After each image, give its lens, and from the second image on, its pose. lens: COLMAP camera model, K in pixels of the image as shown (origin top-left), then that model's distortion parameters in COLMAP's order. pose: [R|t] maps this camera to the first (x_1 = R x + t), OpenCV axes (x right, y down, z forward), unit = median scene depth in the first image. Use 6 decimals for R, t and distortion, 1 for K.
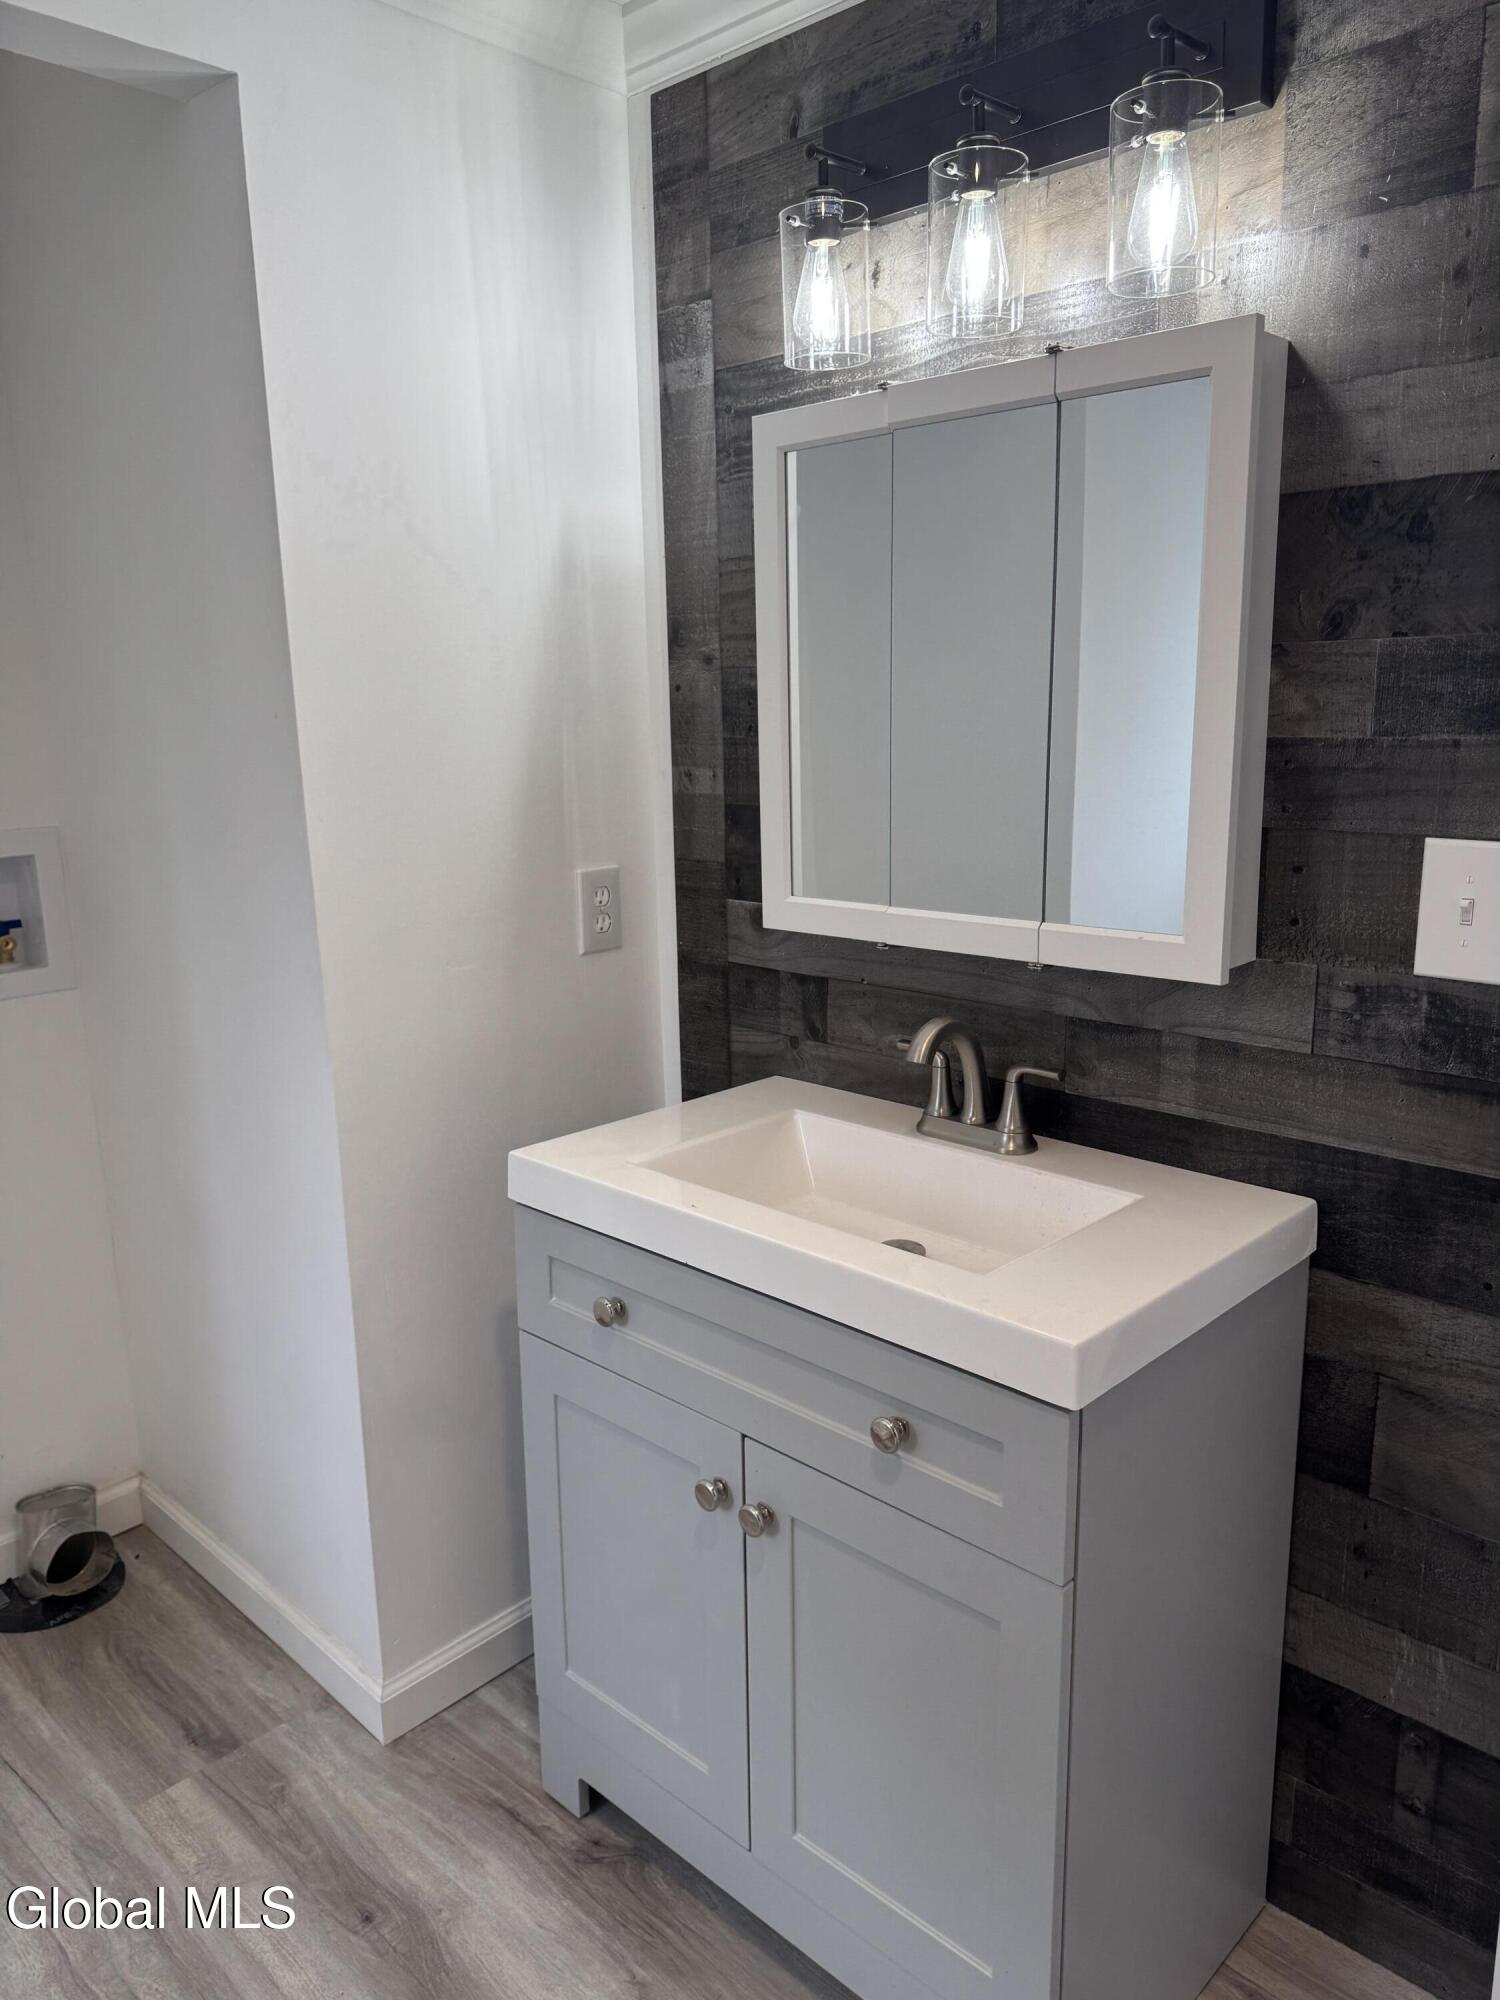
lens RADIAL K [[1424.1, 0, 746.7], [0, 1424.1, 1007.2], [0, 0, 1]] dist [0.038590, -0.043180]
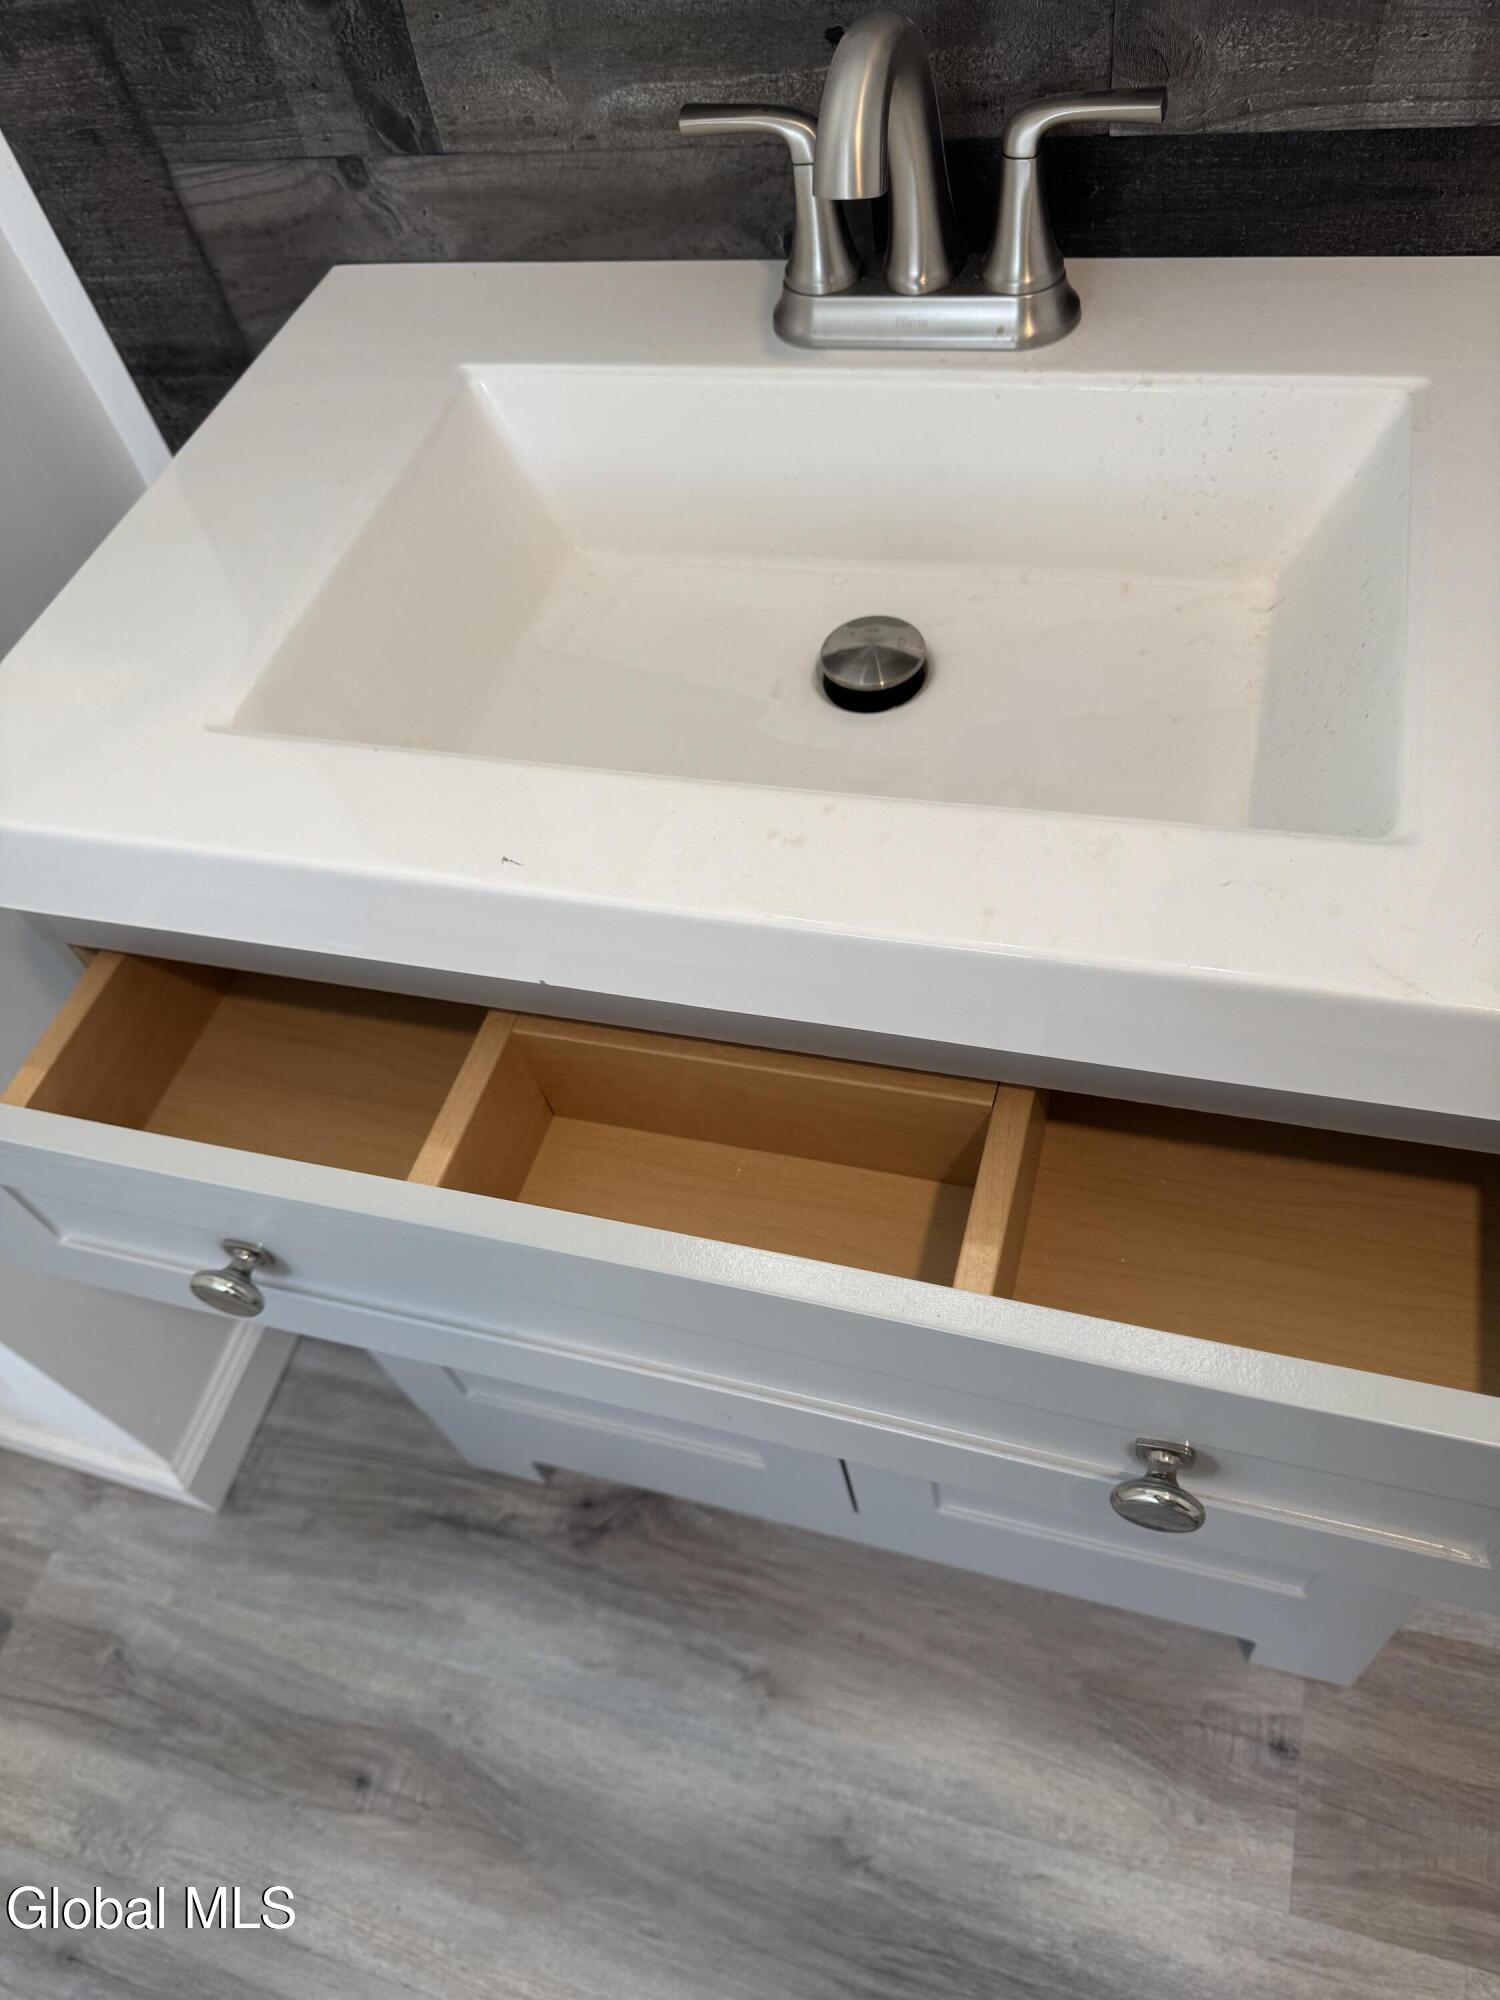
lens RADIAL K [[1424.1, 0, 721.7], [0, 1424.1, 1005.1], [0, 0, 1]] dist [0.038590, -0.043180]
pose [[0.877817, -0.444391, 0.178758, -0.062572], [0.229454, 0.717709, 0.657453, -0.058385], [-0.420462, -0.536107, 0.731984, 0.586640]]
